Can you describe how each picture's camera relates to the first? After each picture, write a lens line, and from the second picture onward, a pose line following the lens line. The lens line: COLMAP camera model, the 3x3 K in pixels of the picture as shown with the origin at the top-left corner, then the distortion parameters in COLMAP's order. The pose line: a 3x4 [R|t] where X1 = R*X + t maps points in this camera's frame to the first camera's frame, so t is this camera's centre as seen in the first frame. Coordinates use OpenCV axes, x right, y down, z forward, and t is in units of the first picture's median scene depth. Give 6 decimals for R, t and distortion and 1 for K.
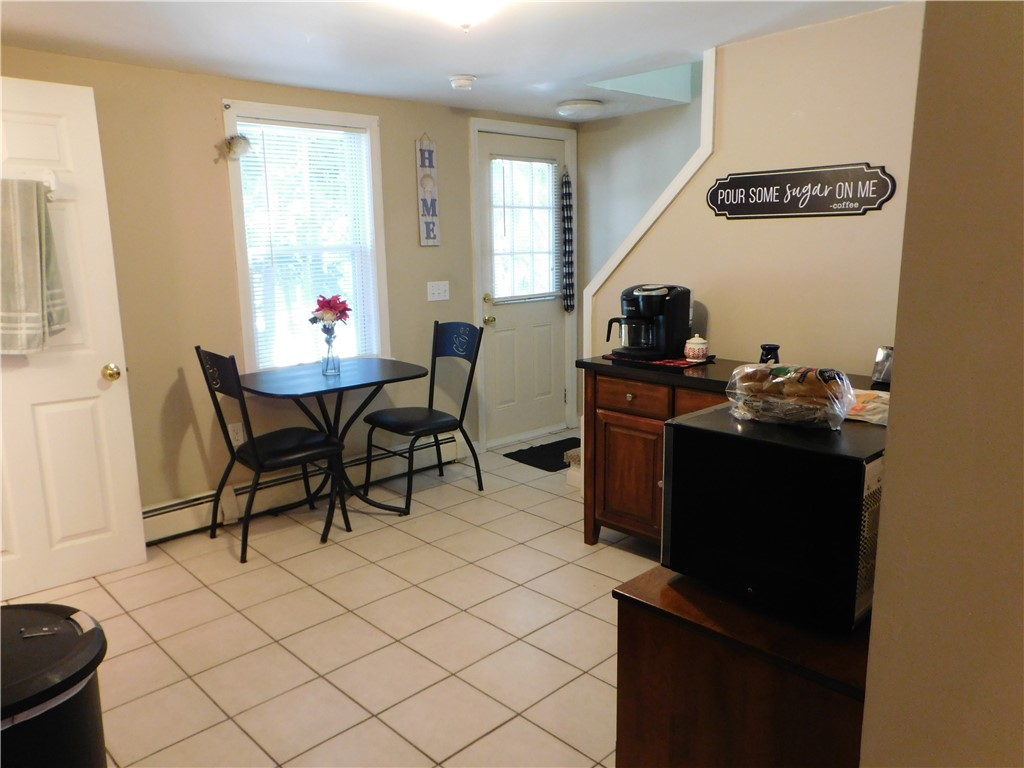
lens RADIAL K [[756.6, 0, 512.0], [0, 756.6, 384.0], [0, 0, 1]] dist [-0.064578, 0.119678]
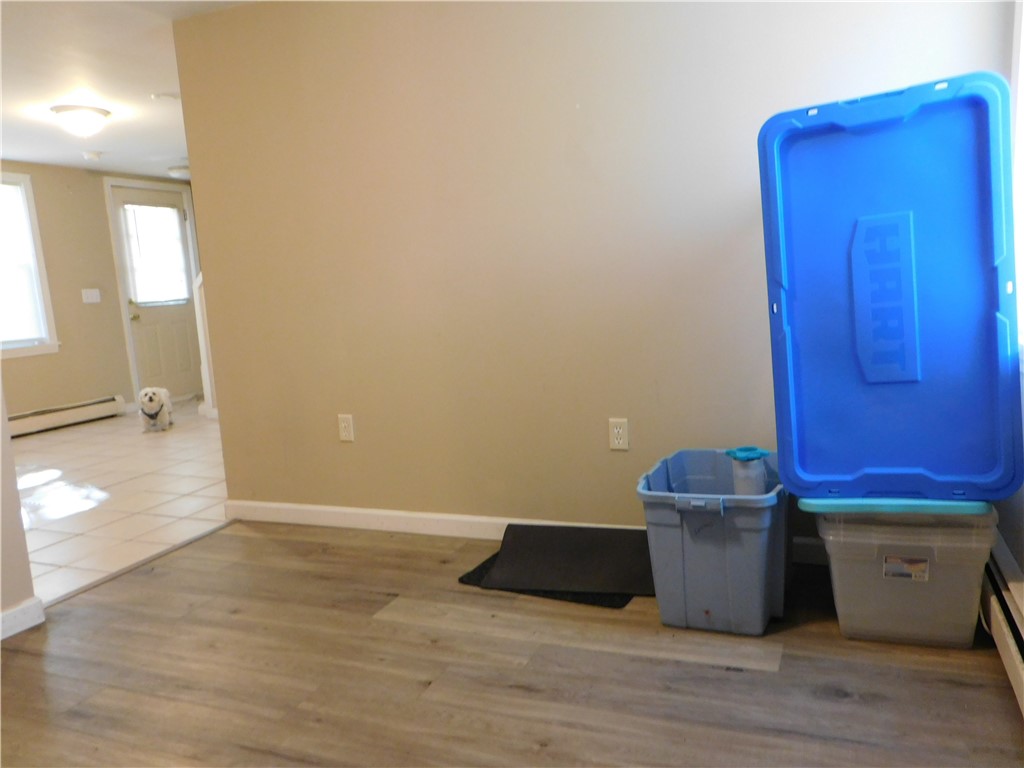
lens RADIAL K [[756.6, 0, 512.0], [0, 756.6, 384.0], [0, 0, 1]] dist [-0.064578, 0.119678]
pose [[0.923382, -0.088770, 0.373479, 0.096077], [0.110056, 0.993273, -0.036017, 0.187479], [-0.367769, 0.074361, 0.926939, -0.619705]]
